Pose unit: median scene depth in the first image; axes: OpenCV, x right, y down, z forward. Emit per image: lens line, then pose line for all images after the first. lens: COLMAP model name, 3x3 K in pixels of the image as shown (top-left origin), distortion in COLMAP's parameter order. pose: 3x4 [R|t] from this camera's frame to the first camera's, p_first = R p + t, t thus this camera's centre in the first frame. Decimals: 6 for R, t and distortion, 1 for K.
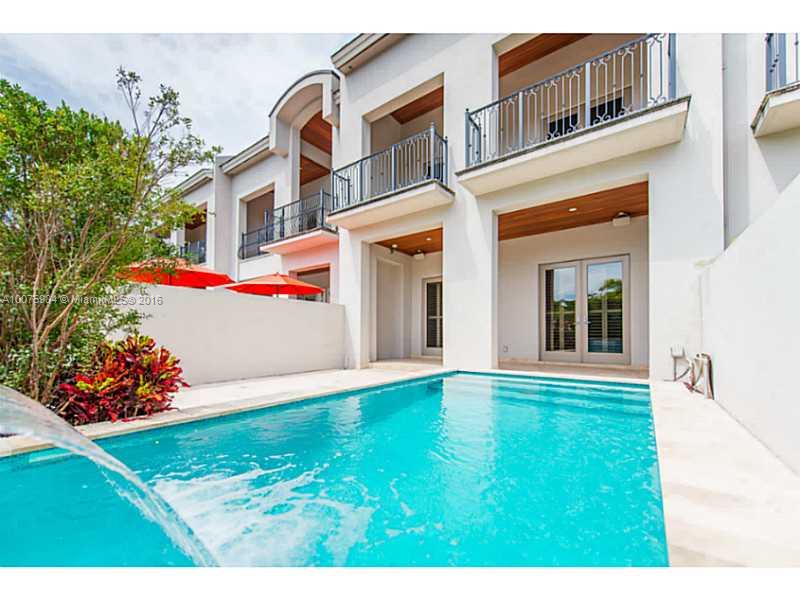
lens RADIAL K [[324.7, 0, 420.5], [0, 324.7, 332.3], [0, 0, 1]] dist [0.016825, -0.003100]
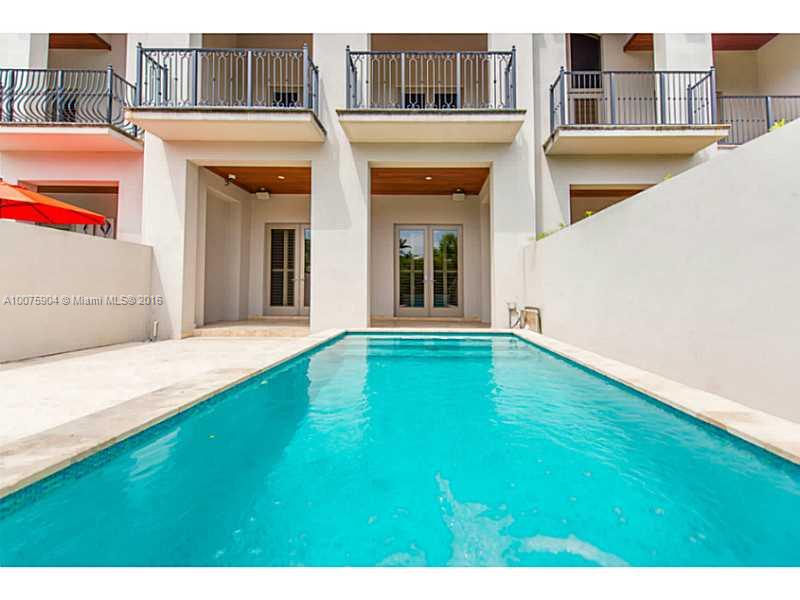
lens RADIAL K [[324.7, 0, 393.7], [0, 324.7, 281.0], [0, 0, 1]] dist [0.016825, -0.003100]
pose [[0.819481, 0.023625, 0.572619, -0.239511], [-0.010085, 0.999590, -0.026809, 0.002320], [-0.573017, 0.016195, 0.819383, 0.164308]]
